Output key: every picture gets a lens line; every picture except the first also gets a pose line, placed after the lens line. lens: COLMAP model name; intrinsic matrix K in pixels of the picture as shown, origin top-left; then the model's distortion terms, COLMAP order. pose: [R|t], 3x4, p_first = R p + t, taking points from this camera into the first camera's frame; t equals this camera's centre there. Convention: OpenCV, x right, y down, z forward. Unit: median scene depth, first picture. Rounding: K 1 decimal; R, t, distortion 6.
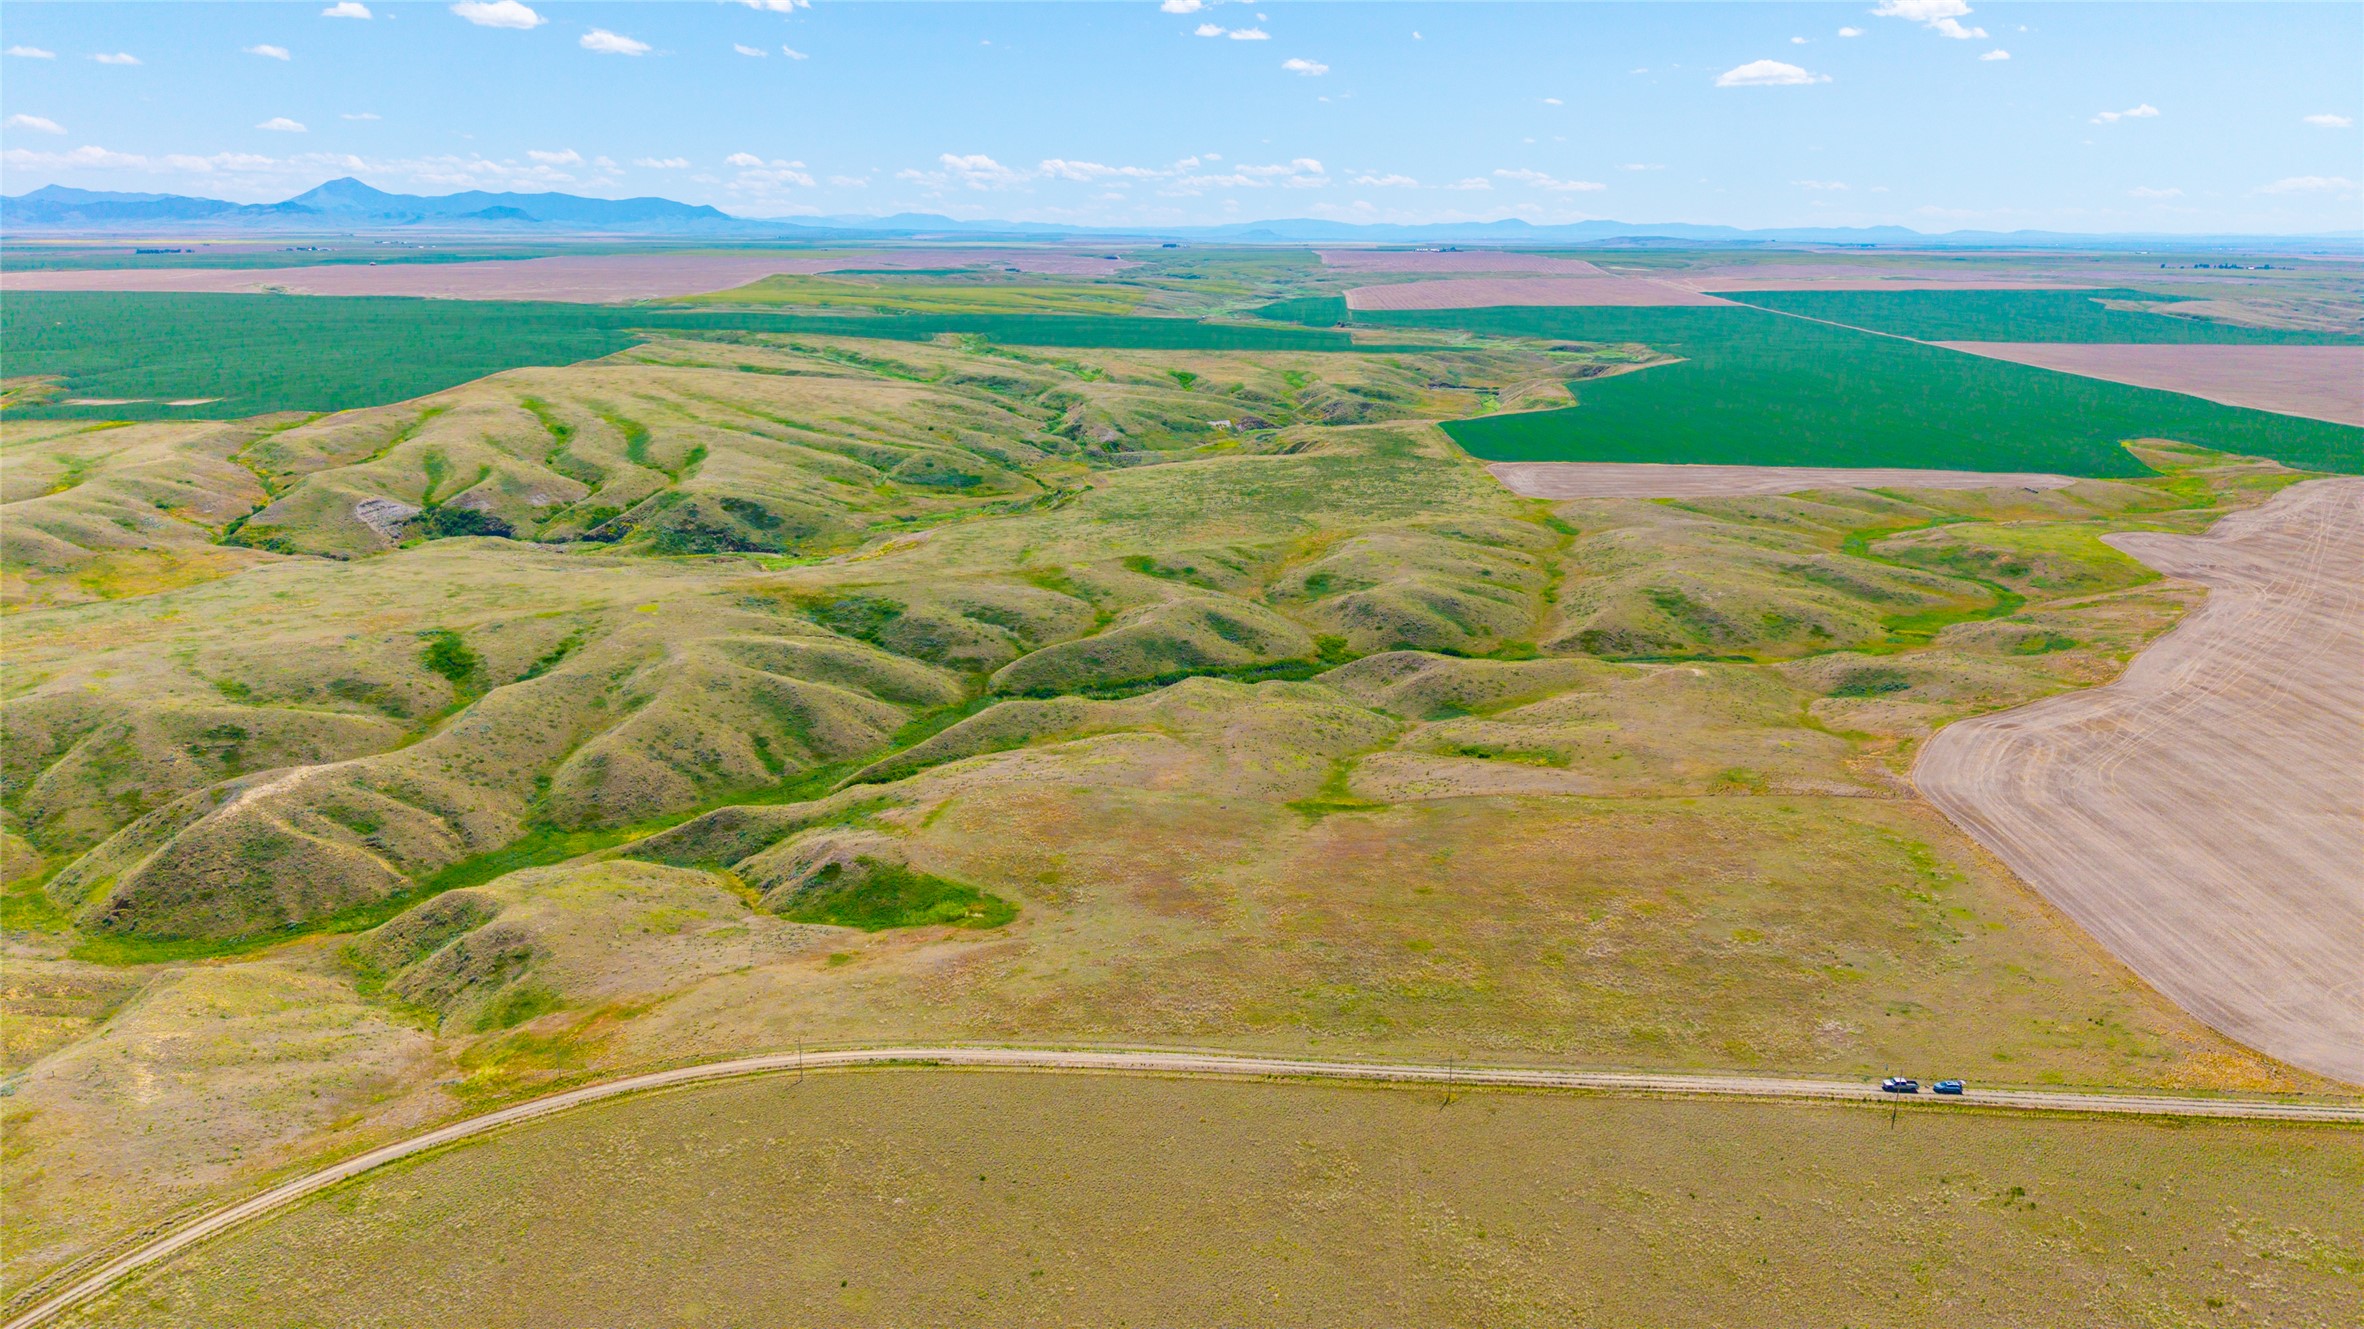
lens RADIAL K [[1575.9, 0, 1178.9], [0, 1575.9, 666.0], [0, 0, 1]] dist [0.036561, -0.043832]
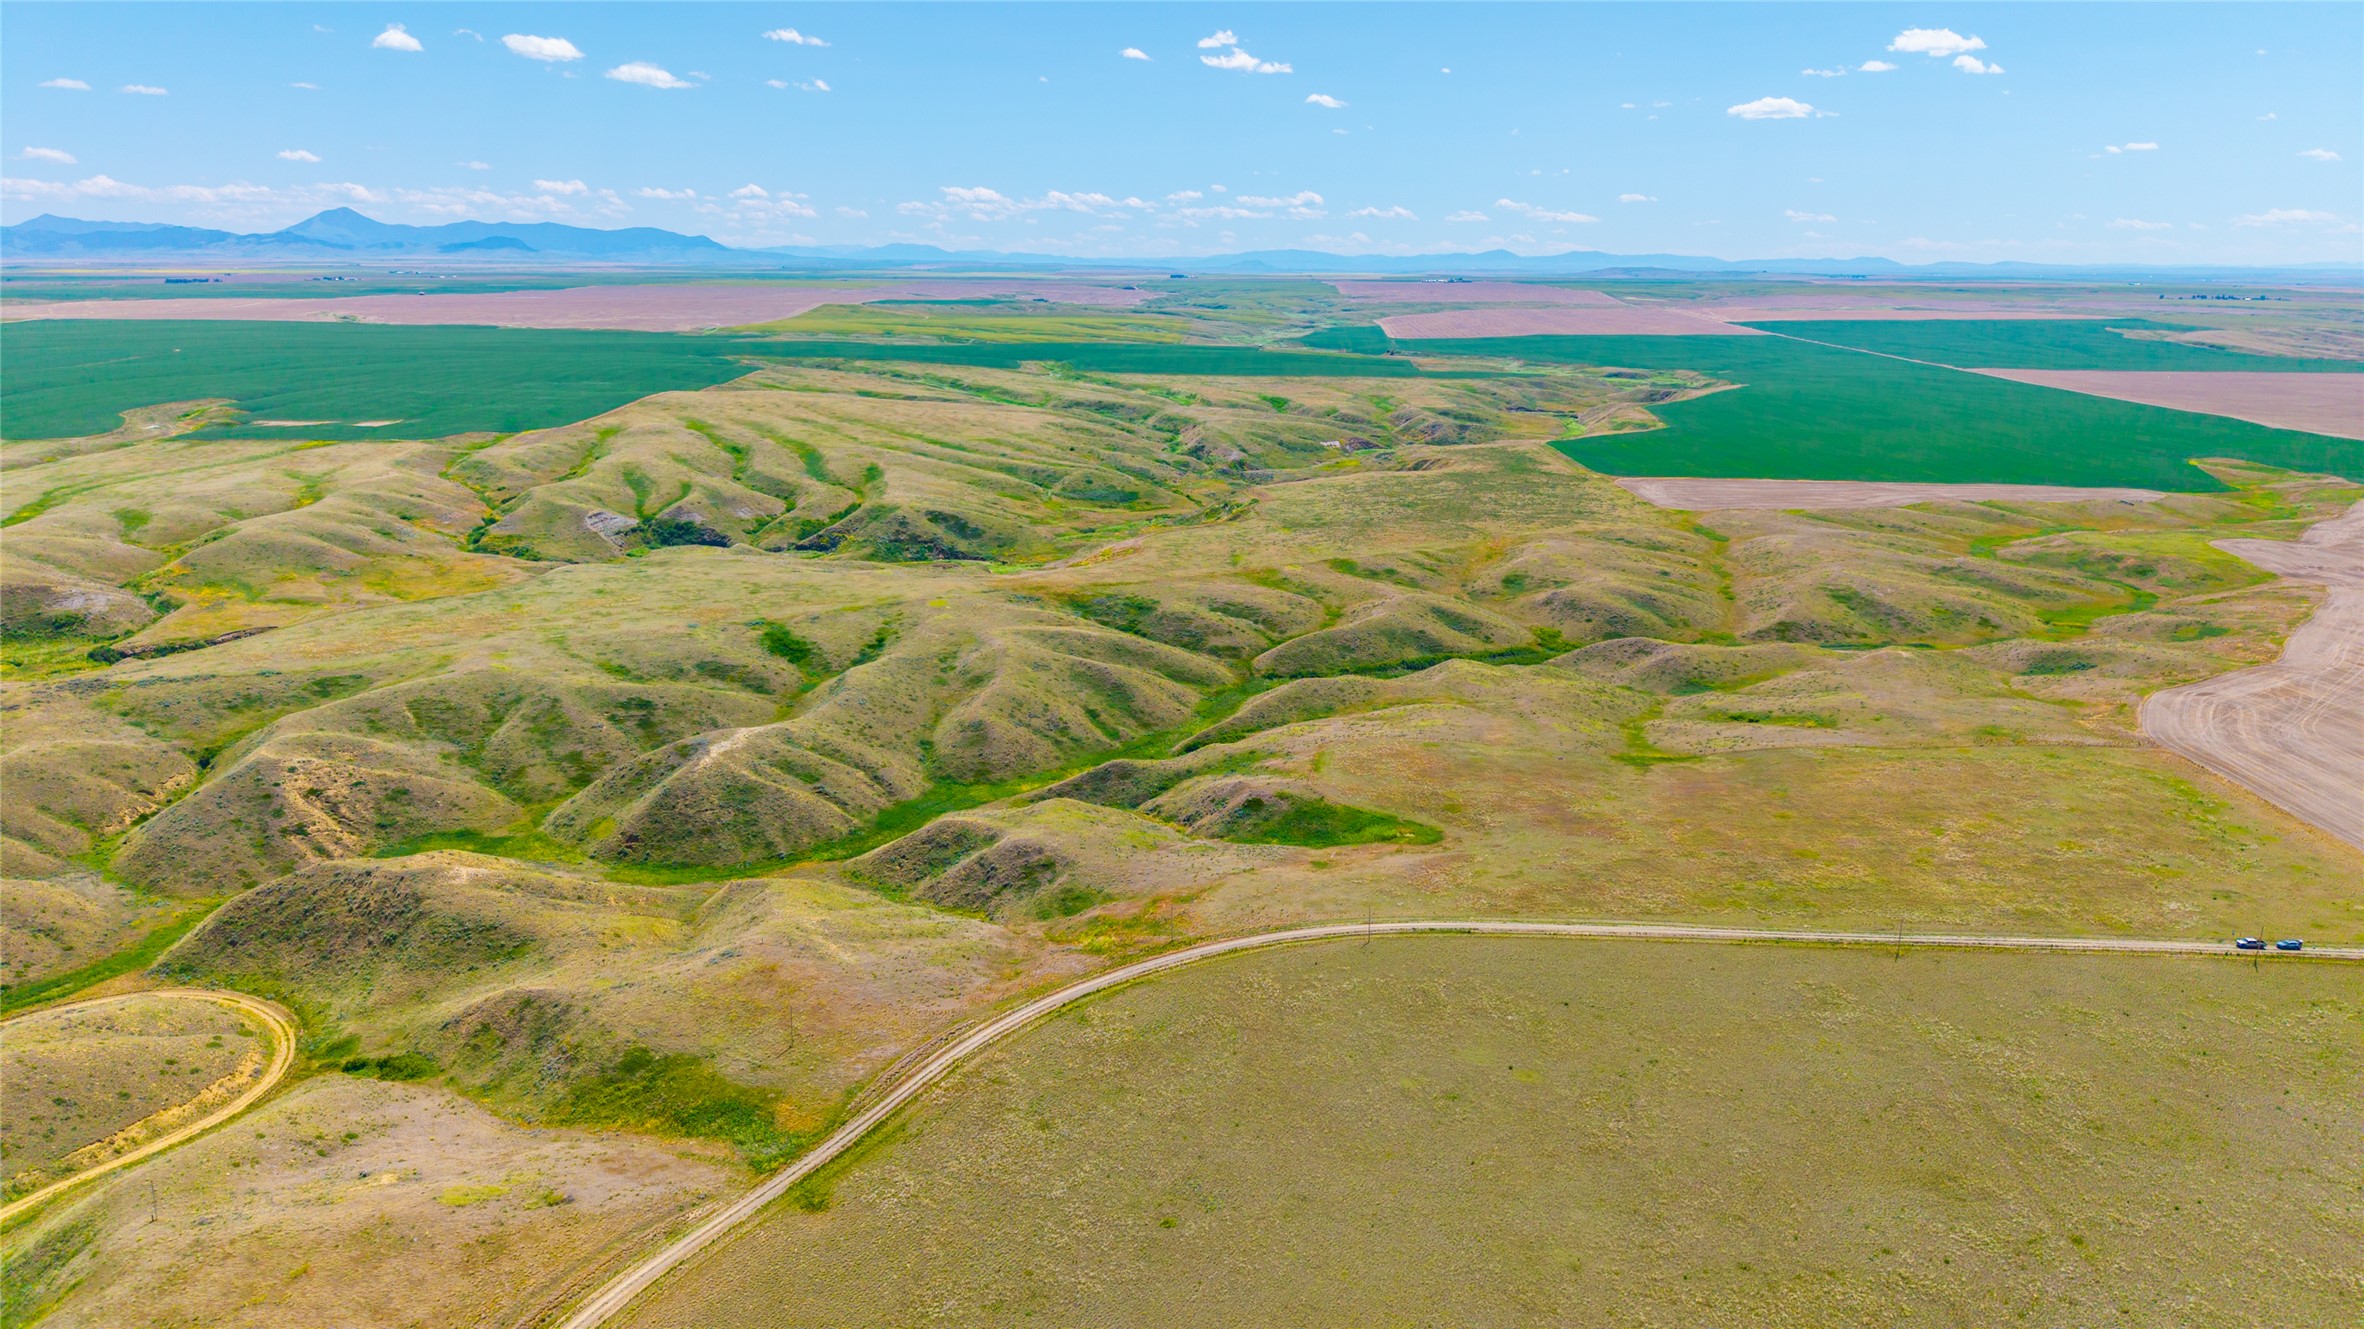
lens RADIAL K [[1575.9, 0, 1178.9], [0, 1575.9, 666.0], [0, 0, 1]] dist [0.036561, -0.043832]
pose [[0.999969, -0.001113, 0.007783, -0.121276], [0.001254, 0.999836, -0.018069, 0.019794], [-0.007762, 0.018079, 0.999806, -0.076388]]
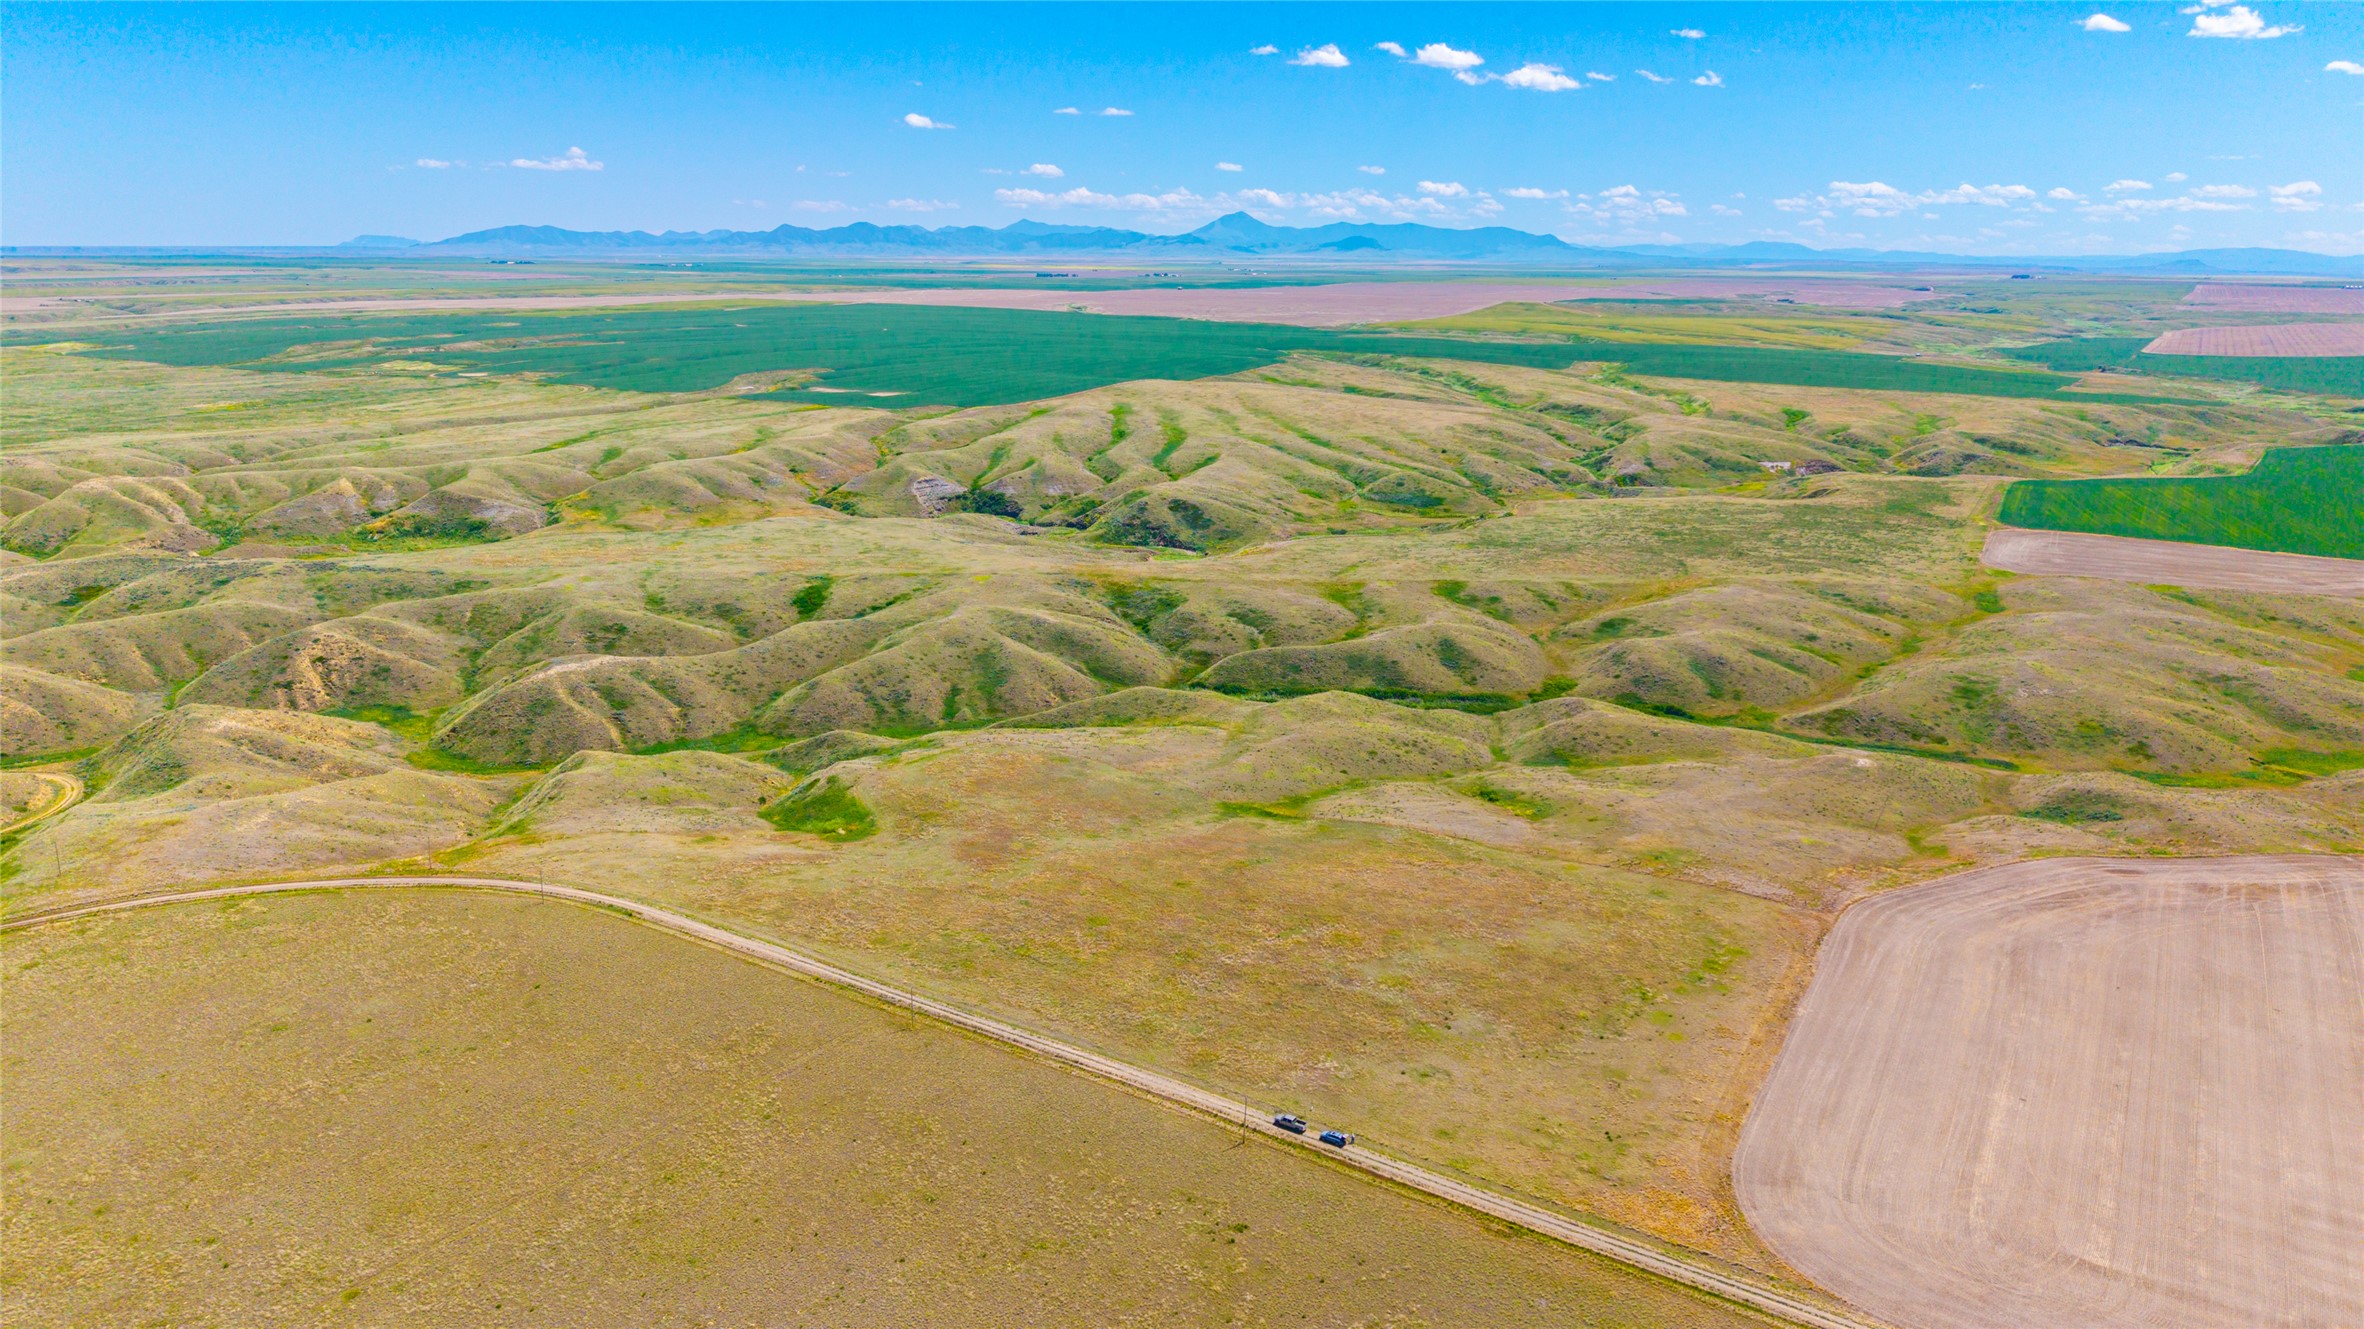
lens RADIAL K [[1566.1, 0, 1169.9], [0, 1566.1, 675.6], [0, 0, 1]] dist [0.085671, -0.152390]
pose [[0.871288, 0.130284, -0.473163, 0.245672], [-0.135288, 0.990525, 0.023617, -0.007695], [0.471756, 0.043436, 0.880658, 0.025831]]
